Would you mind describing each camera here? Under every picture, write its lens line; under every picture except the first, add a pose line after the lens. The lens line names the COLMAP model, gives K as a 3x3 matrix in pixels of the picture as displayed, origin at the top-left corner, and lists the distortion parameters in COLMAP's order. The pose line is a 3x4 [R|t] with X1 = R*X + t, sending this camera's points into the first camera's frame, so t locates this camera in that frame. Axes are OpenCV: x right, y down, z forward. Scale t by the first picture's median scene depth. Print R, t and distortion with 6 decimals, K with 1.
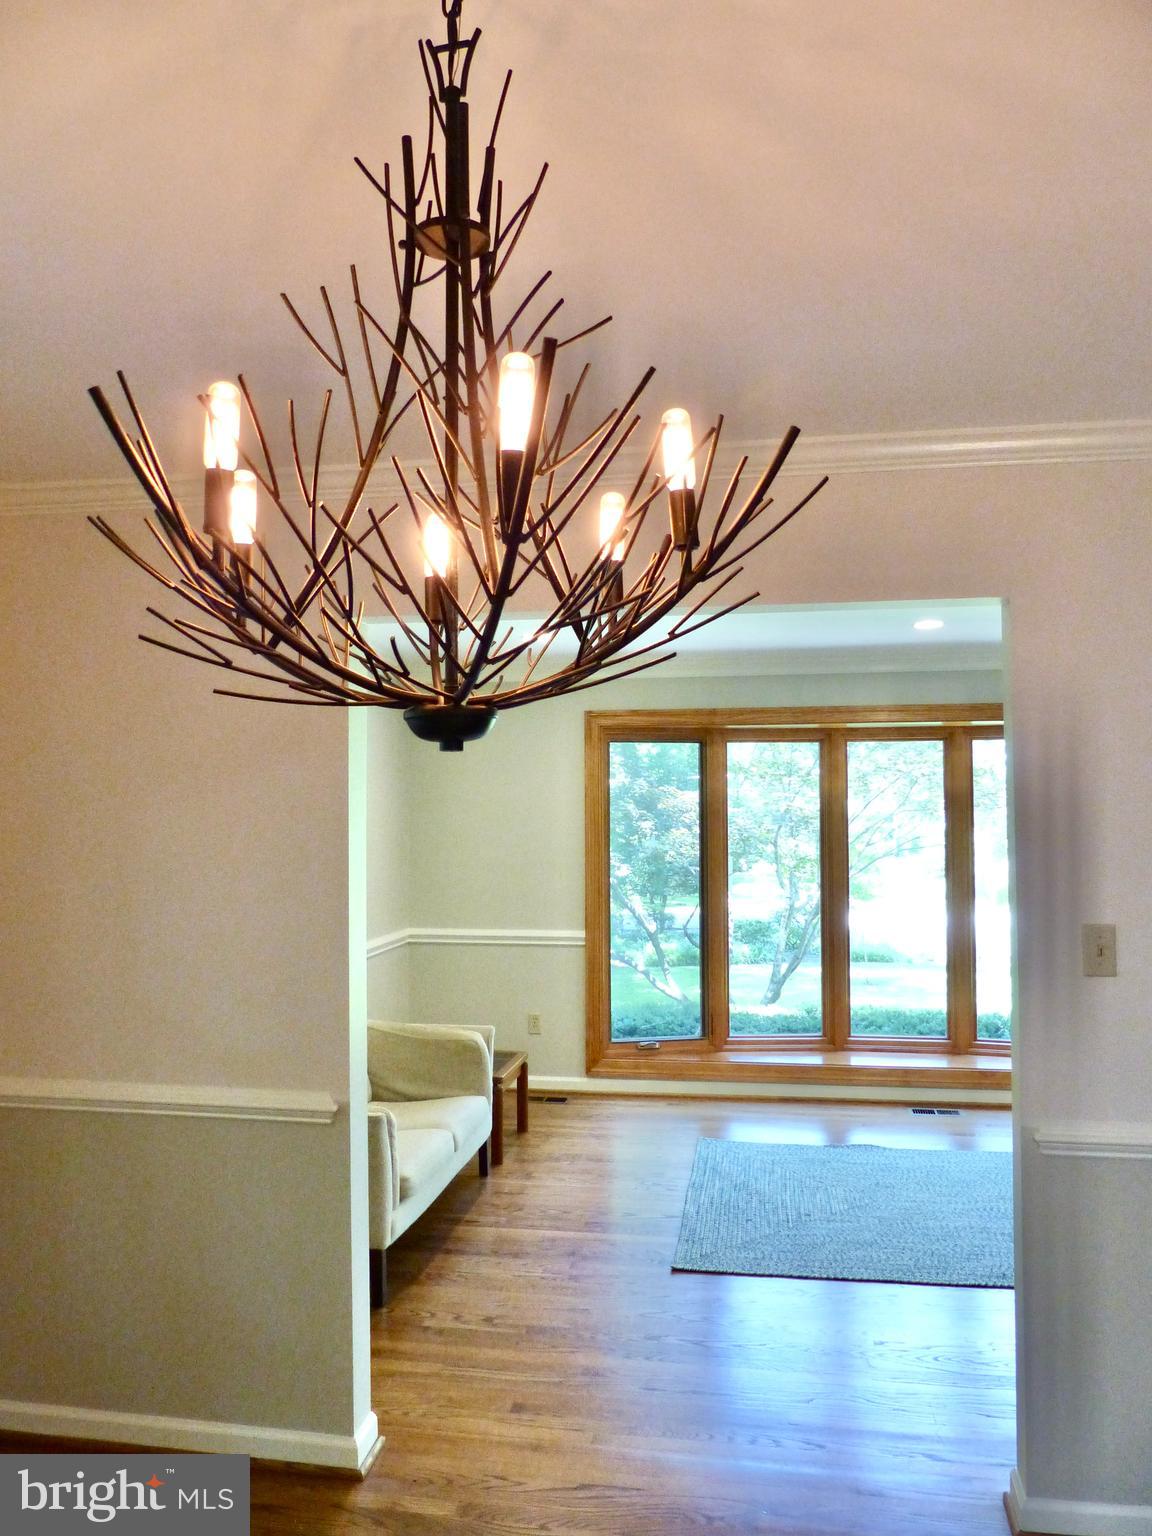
lens RADIAL K [[1147.9, 0, 576.9], [0, 1147.9, 766.8], [0, 0, 1]] dist [-0.025176, -0.002412]
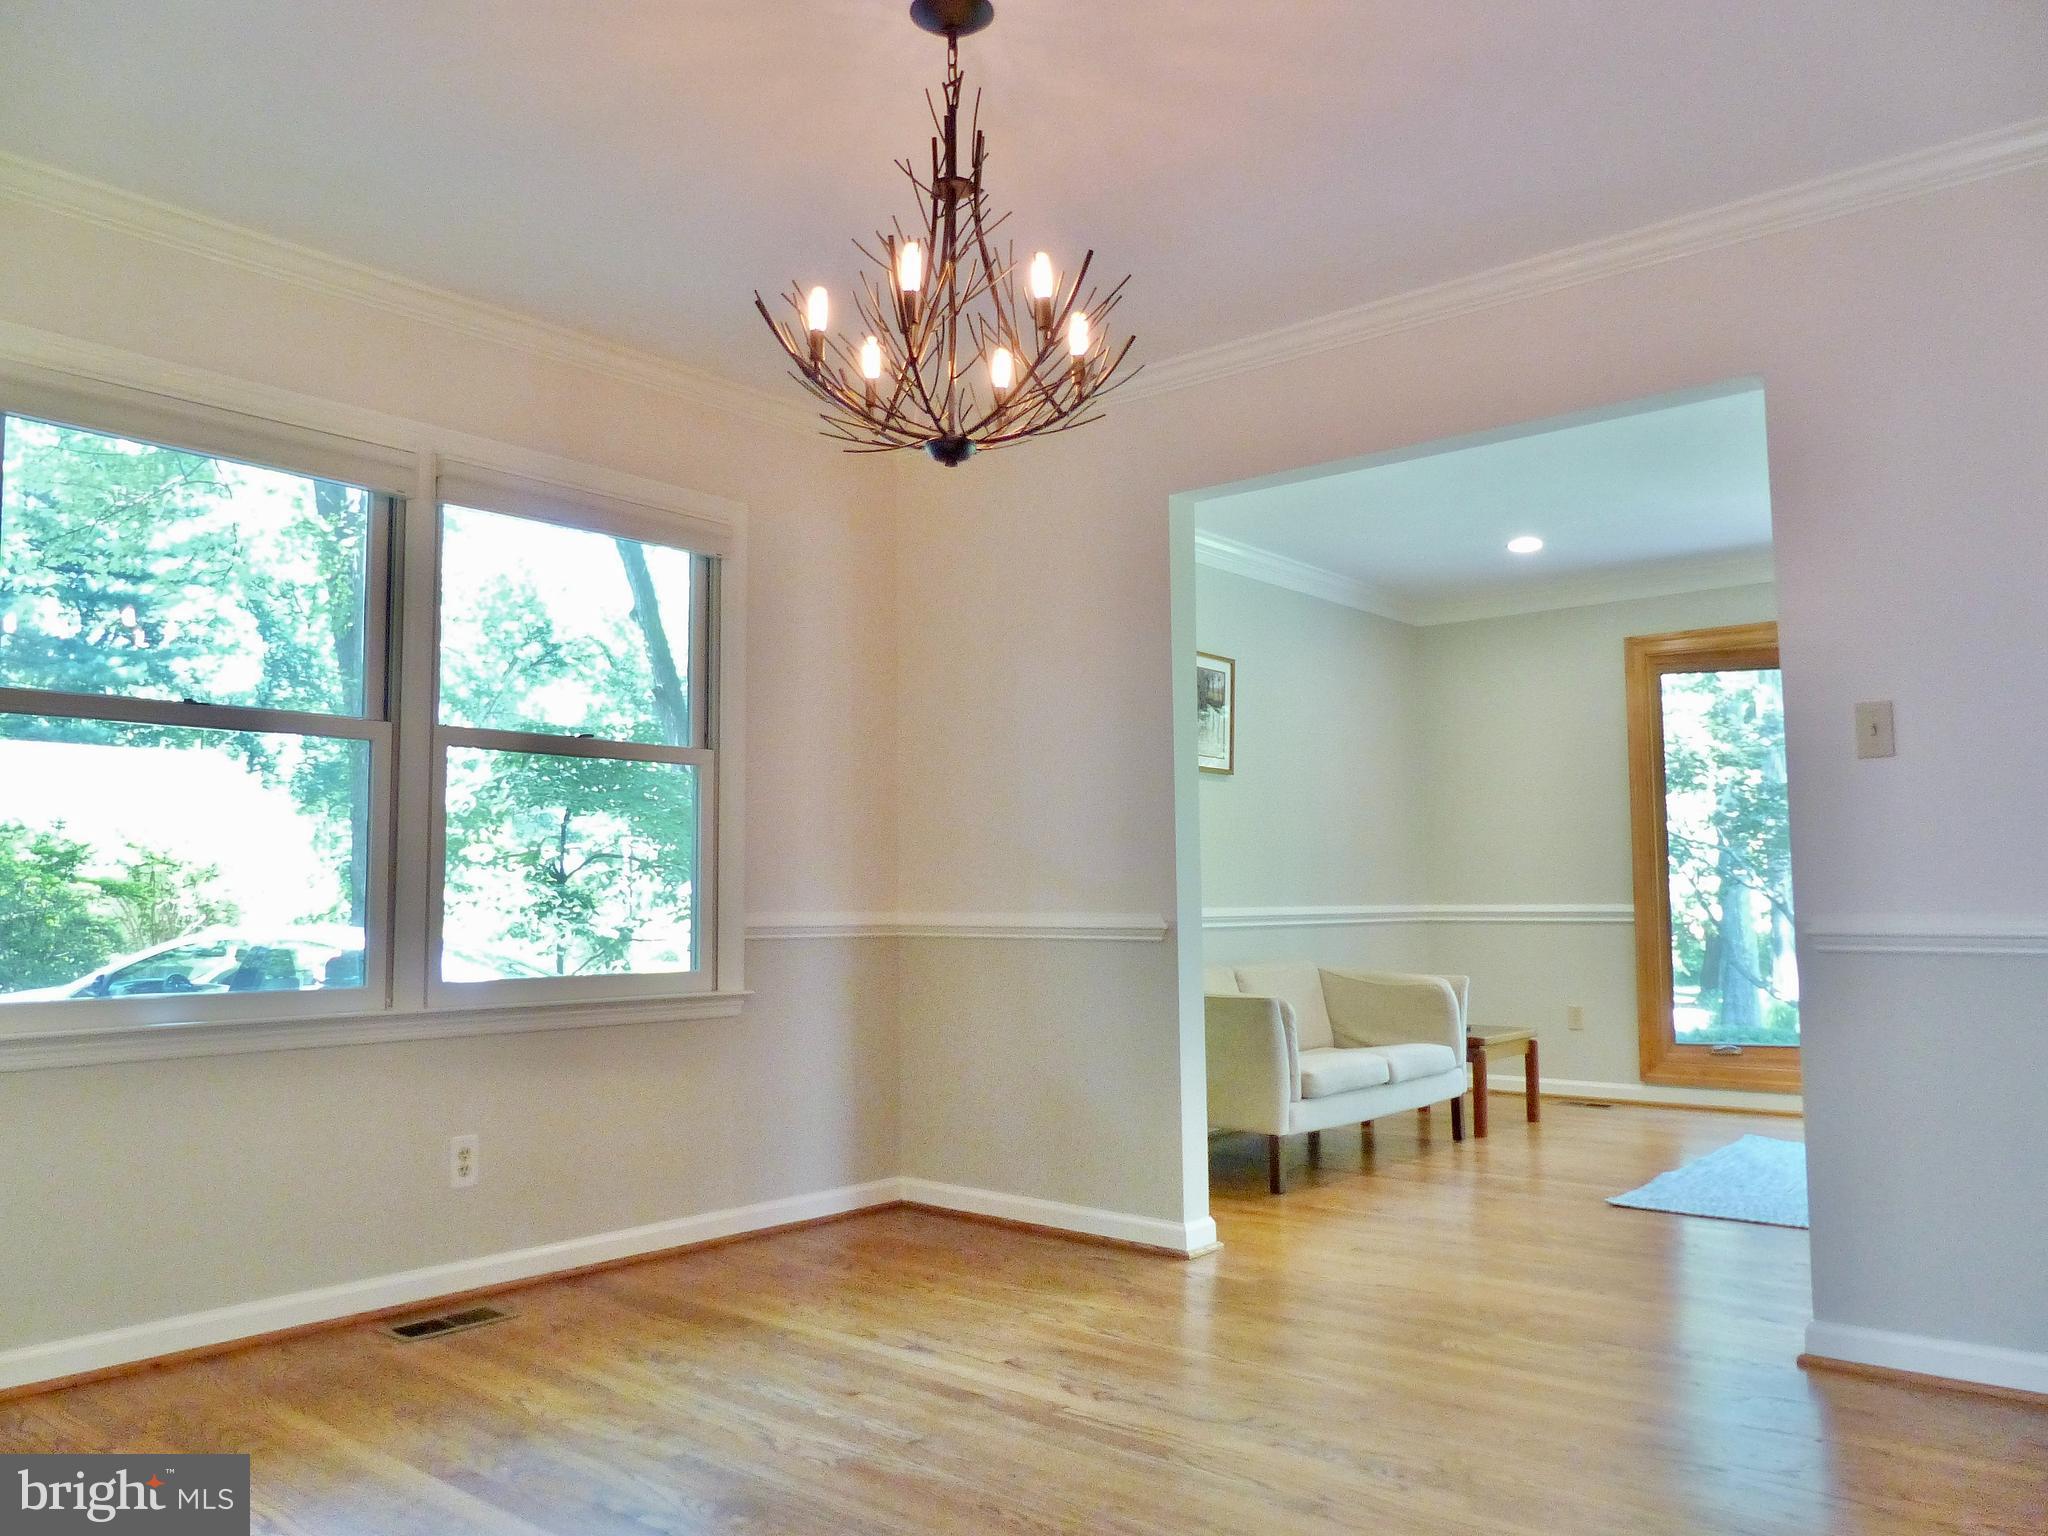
lens RADIAL K [[1530.5, 0, 1023.0], [0, 1530.5, 770.3], [0, 0, 1]] dist [-0.025176, -0.002412]
pose [[0.862634, -0.045356, -0.503791, 0.244766], [0.023658, 0.998500, -0.049384, 0.121891], [0.505275, 0.030681, 0.862413, -0.210546]]
